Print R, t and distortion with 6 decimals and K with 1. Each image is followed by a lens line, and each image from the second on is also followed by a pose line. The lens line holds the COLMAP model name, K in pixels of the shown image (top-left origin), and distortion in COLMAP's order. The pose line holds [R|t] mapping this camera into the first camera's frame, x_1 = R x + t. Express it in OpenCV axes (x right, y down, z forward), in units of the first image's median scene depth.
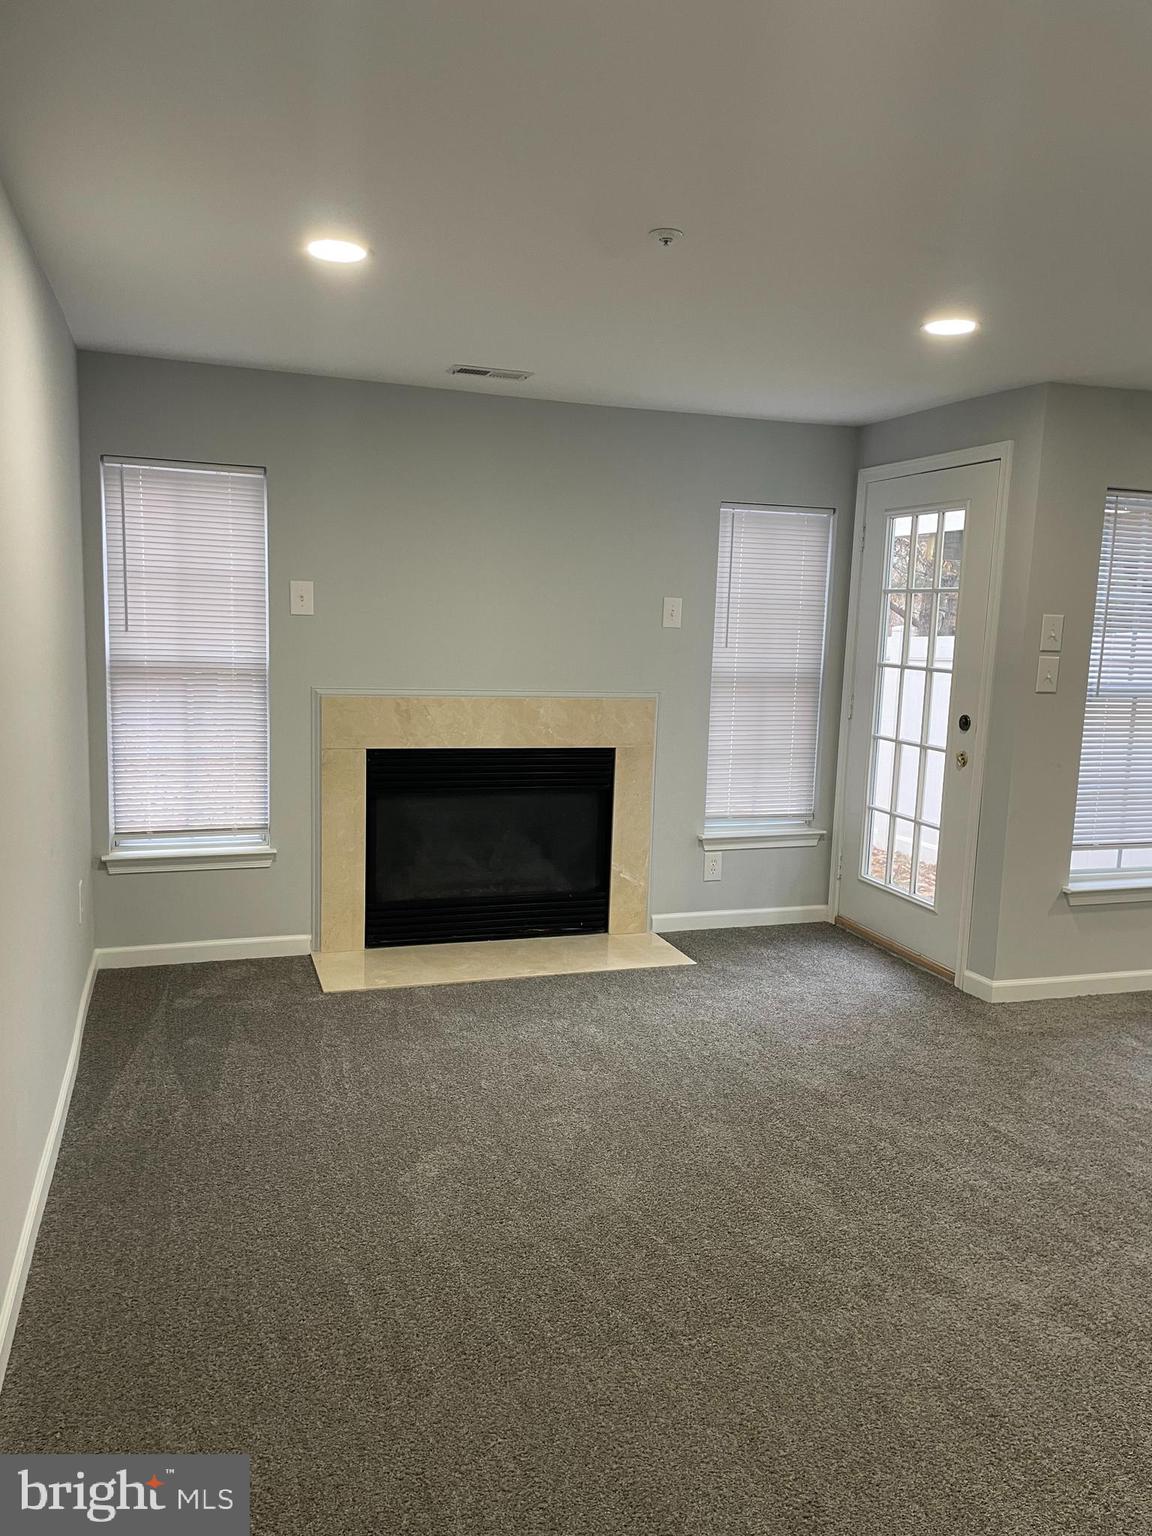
lens RADIAL K [[1167.3, 0, 582.5], [0, 1167.3, 769.6], [0, 0, 1]] dist [0.091575, -0.093389]
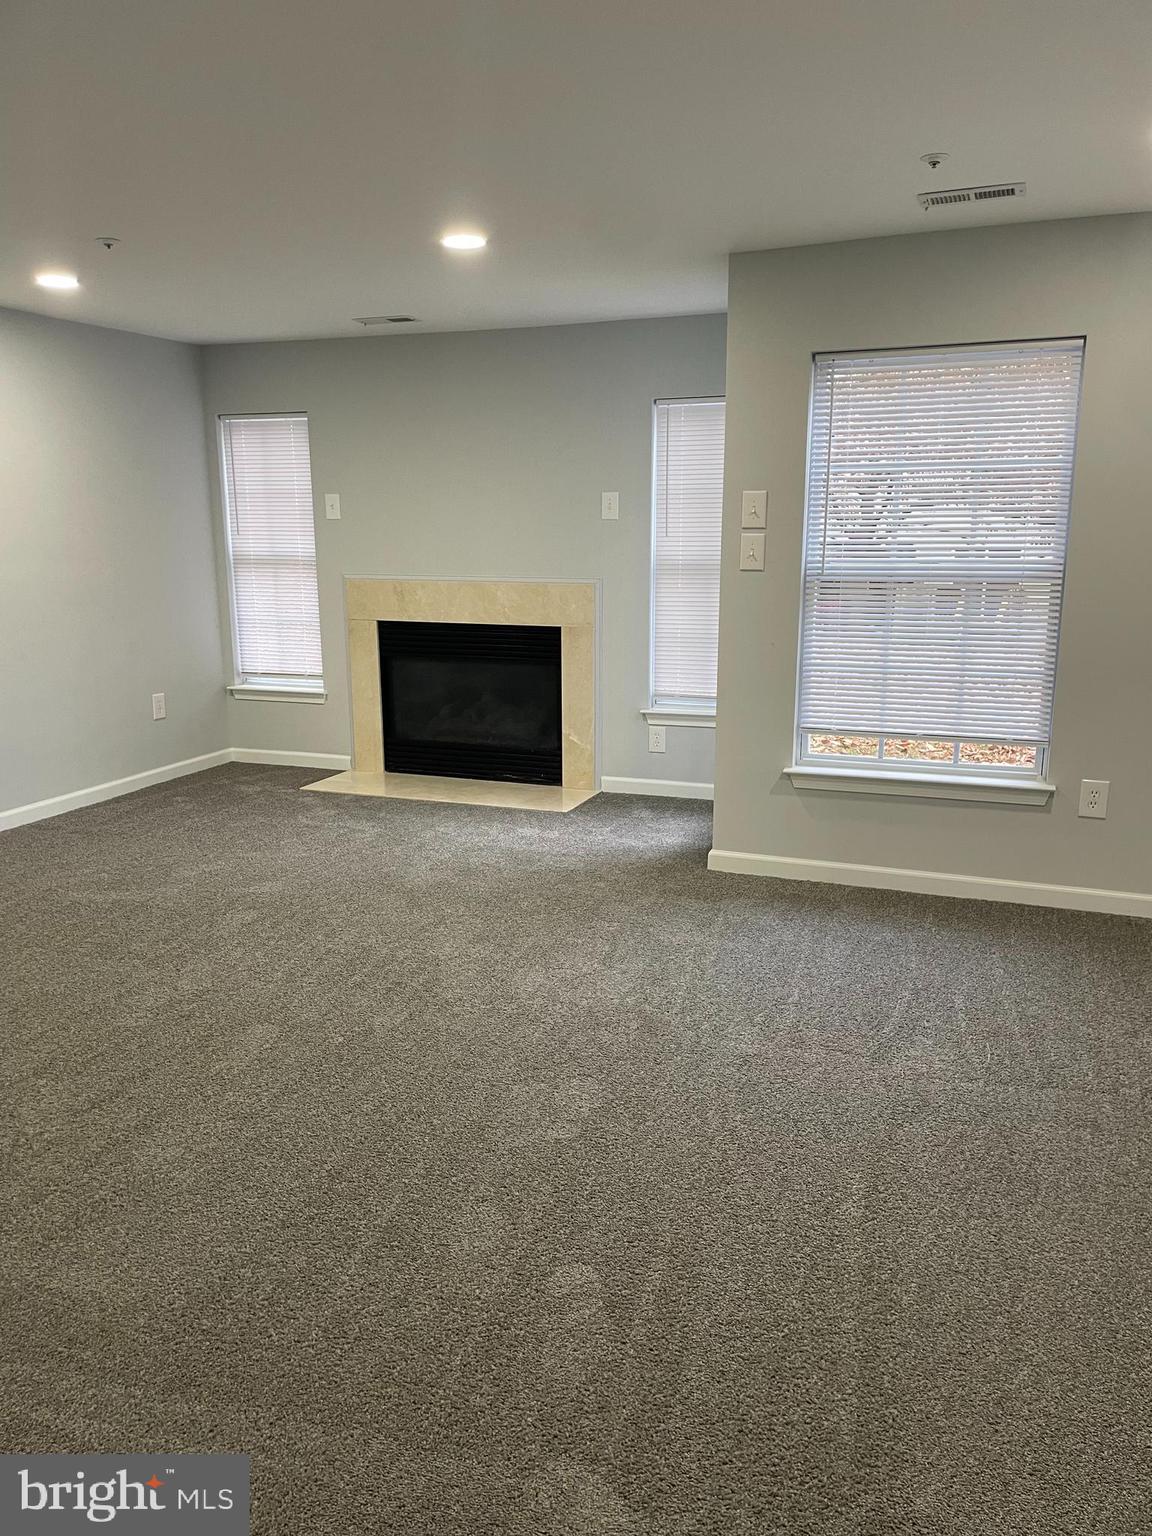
lens RADIAL K [[1167.3, 0, 582.5], [0, 1167.3, 769.6], [0, 0, 1]] dist [0.091575, -0.093389]
pose [[0.764275, 0.097174, -0.637527, 0.850202], [-0.058099, 0.994937, 0.082003, 0.027885], [0.642268, -0.025633, 0.766051, 0.125104]]
